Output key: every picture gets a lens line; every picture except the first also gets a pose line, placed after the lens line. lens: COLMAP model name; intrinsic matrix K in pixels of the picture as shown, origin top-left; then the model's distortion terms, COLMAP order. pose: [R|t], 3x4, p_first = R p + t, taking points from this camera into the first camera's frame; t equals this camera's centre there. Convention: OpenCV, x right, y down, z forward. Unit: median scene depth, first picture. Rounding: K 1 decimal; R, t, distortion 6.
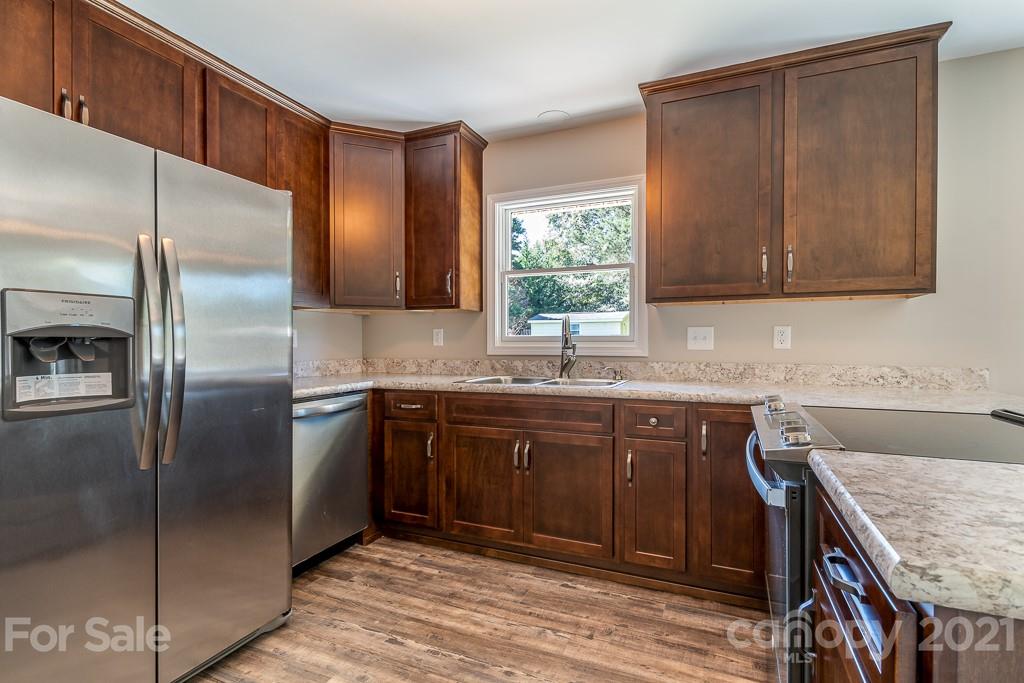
lens RADIAL K [[485.7, 0, 520.3], [0, 485.7, 343.4], [0, 0, 1]] dist [0.013137, -0.002328]
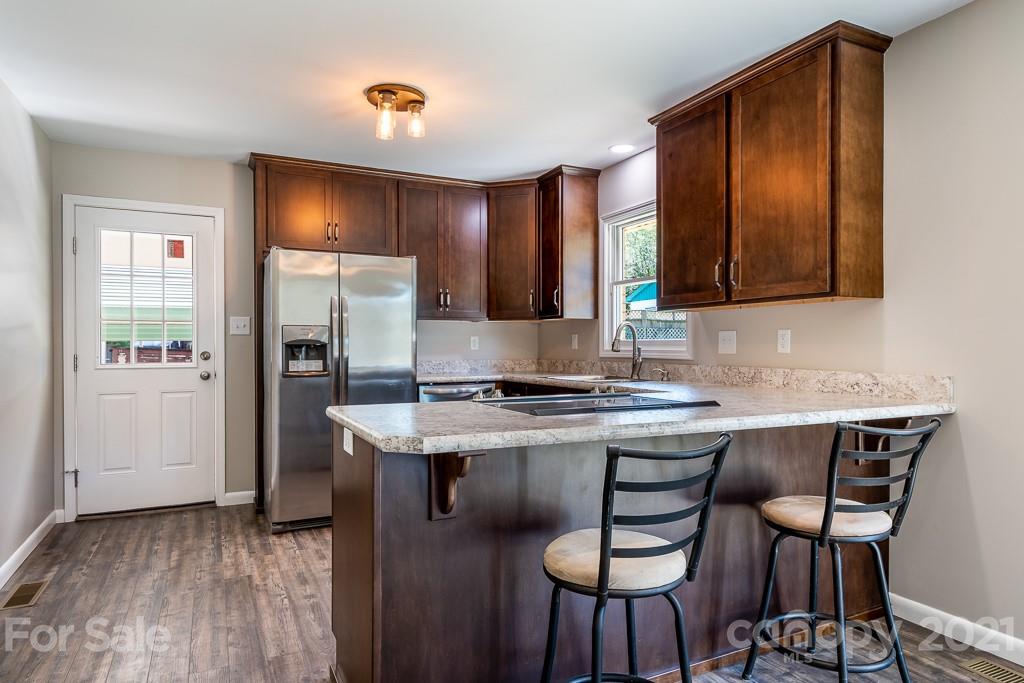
lens RADIAL K [[648.6, 0, 553.3], [0, 648.6, 344.5], [0, 0, 1]] dist [-0.007831, -0.000887]
pose [[0.760180, -0.000548, -0.649712, 1.153151], [-0.001338, 0.999996, -0.002409, -0.002509], [0.649711, 0.002700, 0.760176, -0.321568]]
